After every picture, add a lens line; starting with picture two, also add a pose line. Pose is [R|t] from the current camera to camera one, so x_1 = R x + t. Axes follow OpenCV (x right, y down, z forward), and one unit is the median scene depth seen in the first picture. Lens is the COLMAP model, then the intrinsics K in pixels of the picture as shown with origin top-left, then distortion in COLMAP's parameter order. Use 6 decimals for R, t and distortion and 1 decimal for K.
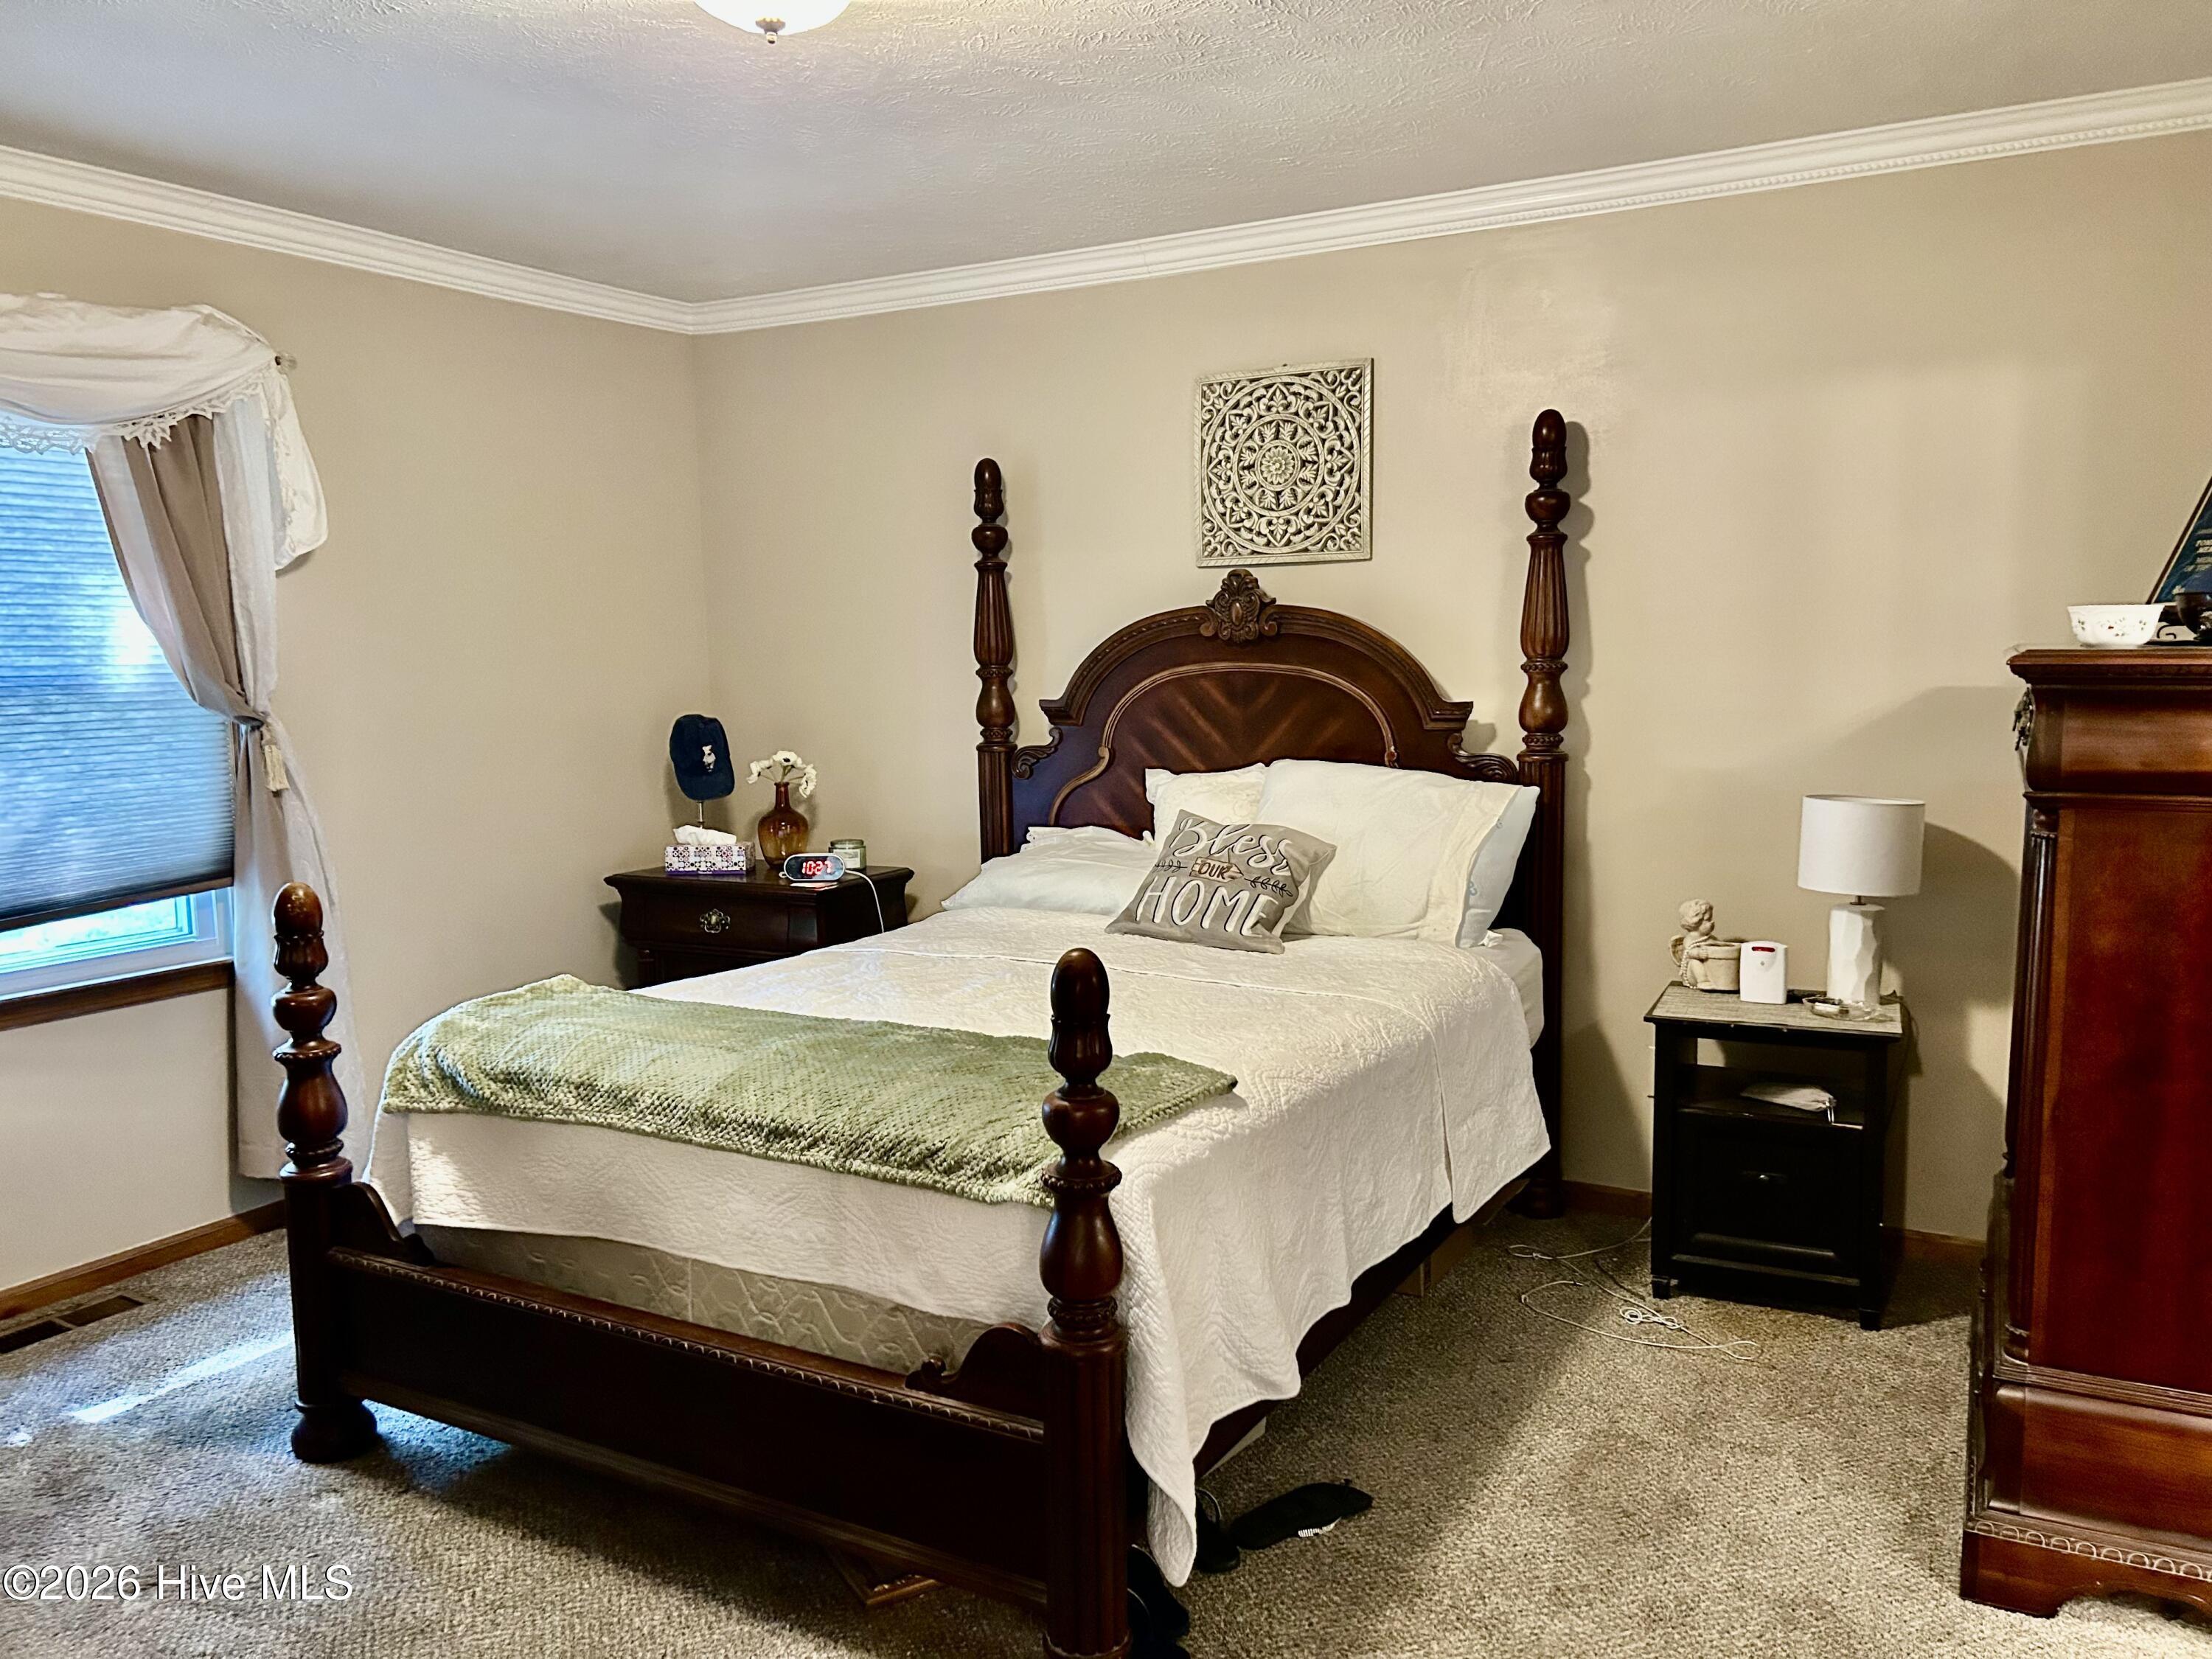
lens RADIAL K [[1665.2, 0, 1127.0], [0, 1665.2, 846.5], [0, 0, 1]] dist [0.007731, -0.001679]
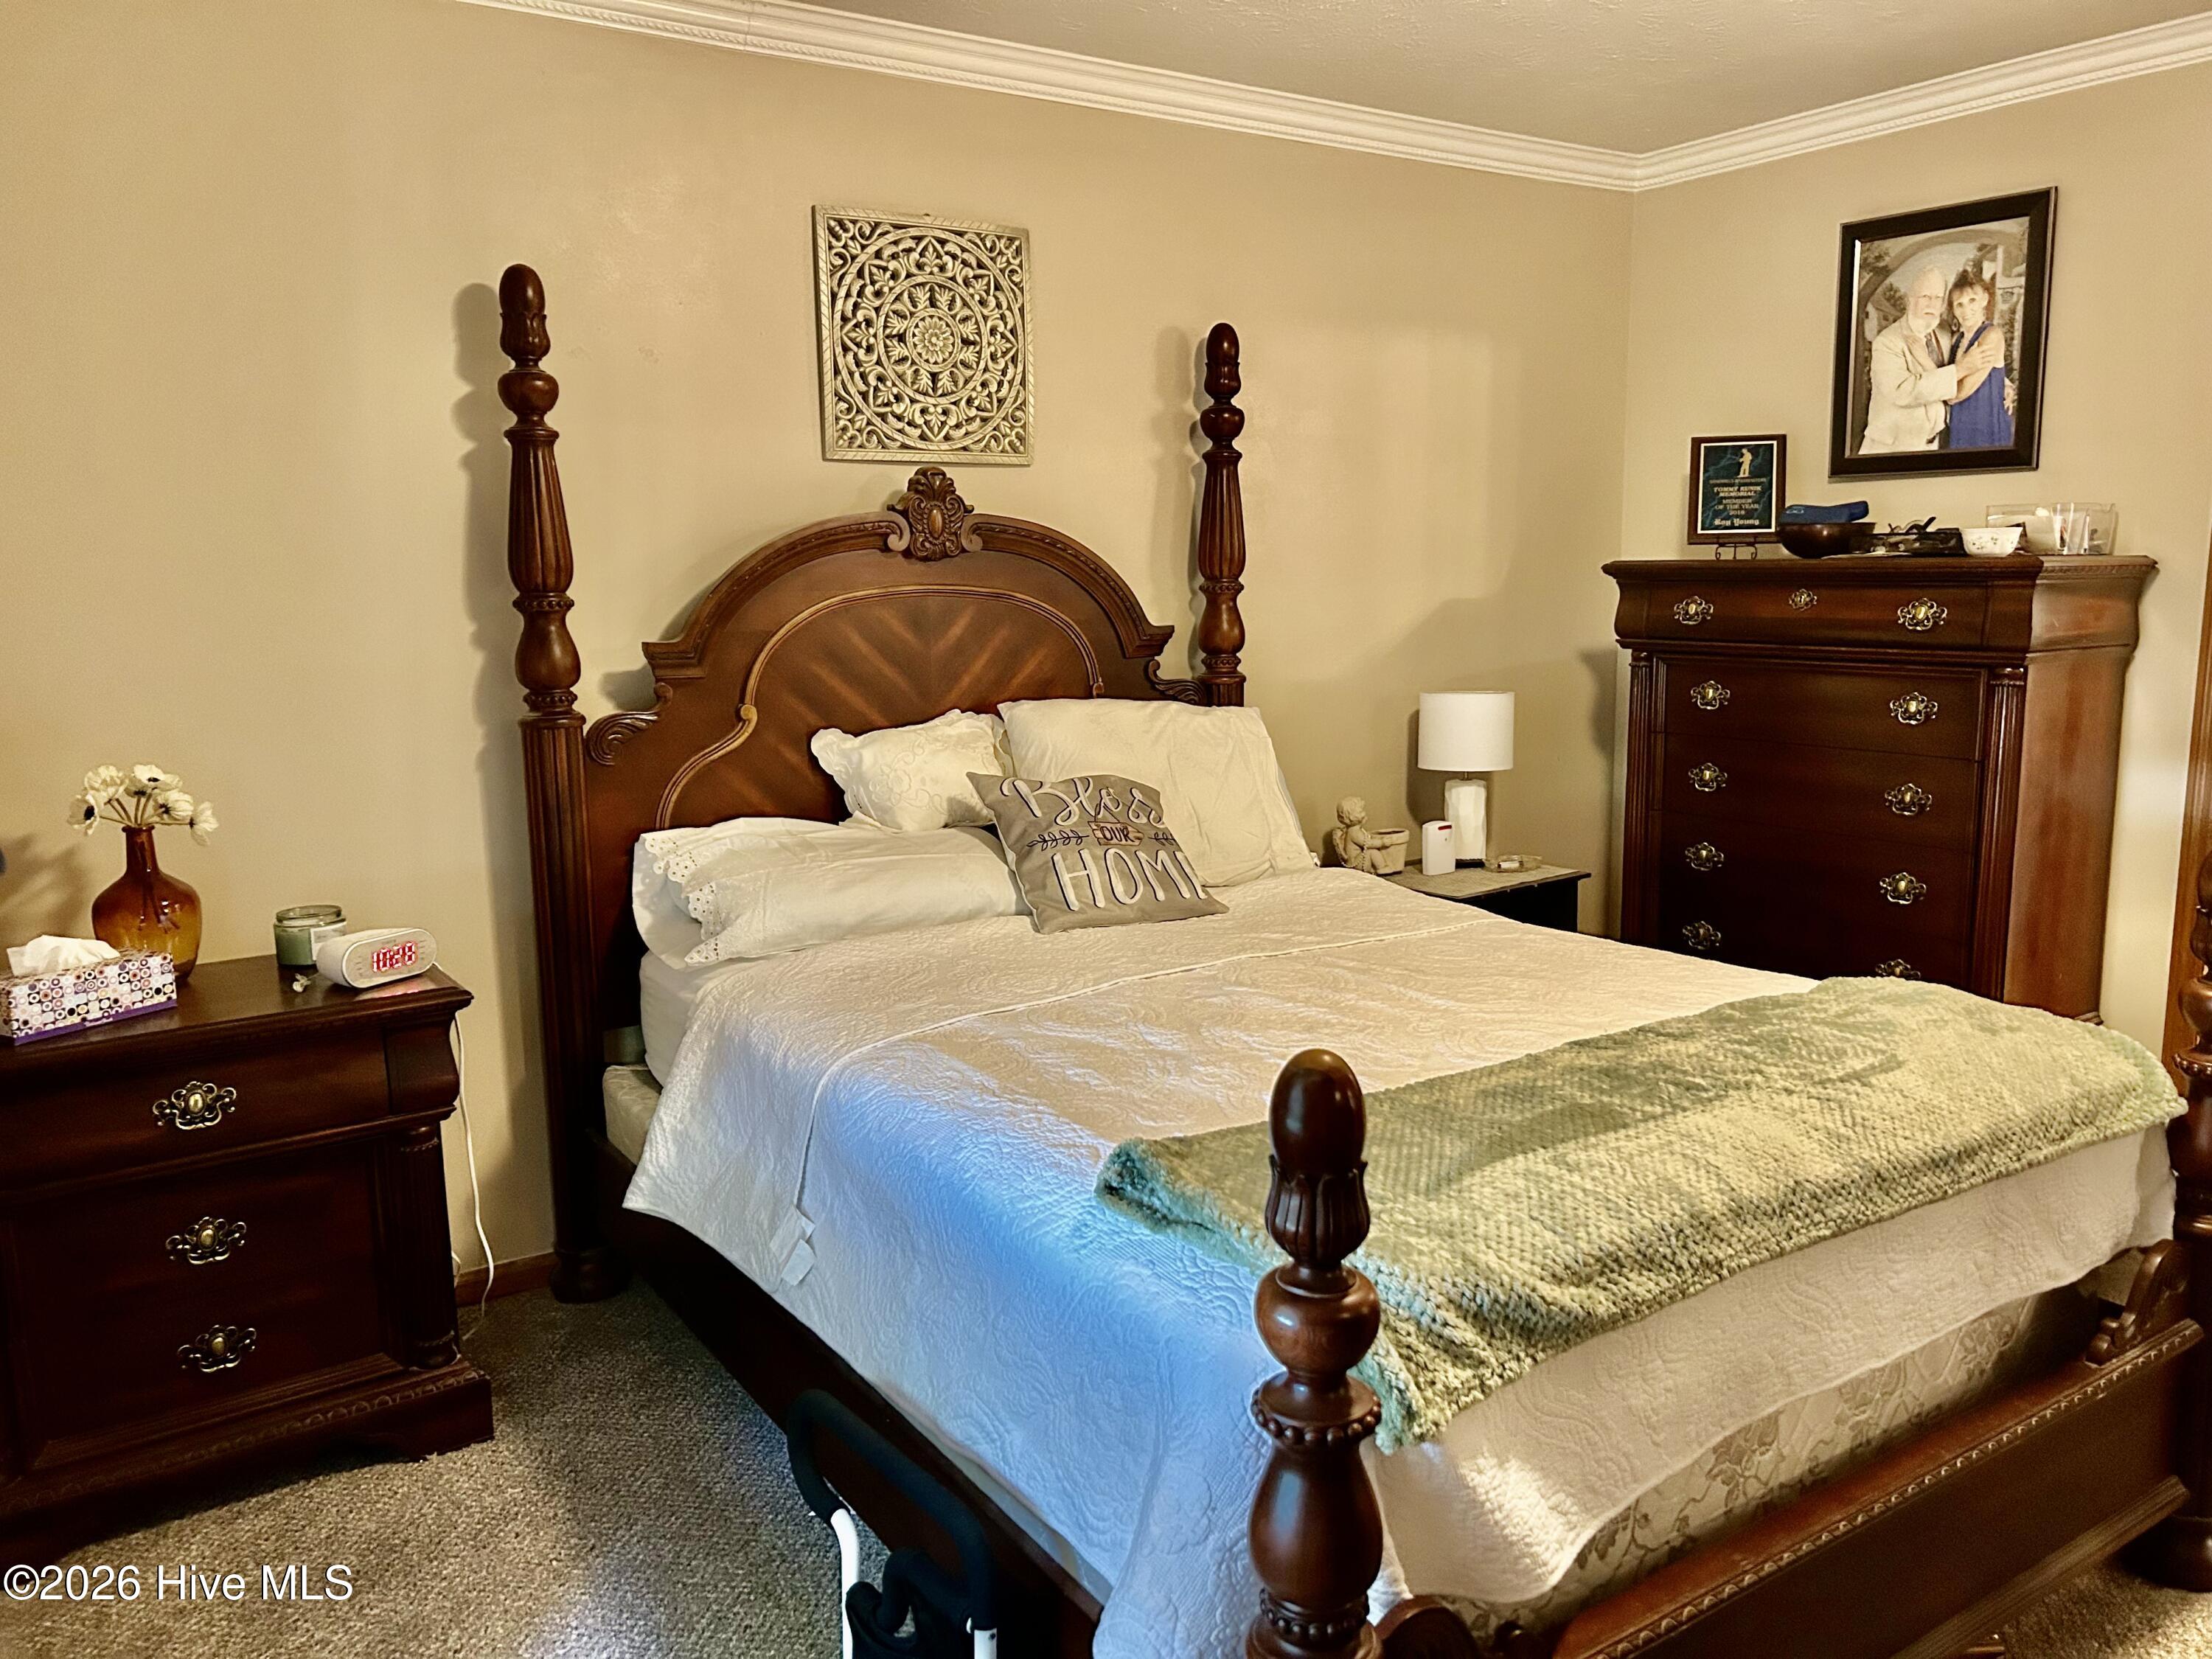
lens RADIAL K [[1665.2, 0, 1123.3], [0, 1665.2, 817.1], [0, 0, 1]] dist [0.007731, -0.001679]
pose [[0.437784, -0.122983, 0.890629, -0.615902], [0.114514, 0.990160, 0.080438, -0.054650], [-0.891758, 0.066775, 0.447559, 0.573120]]
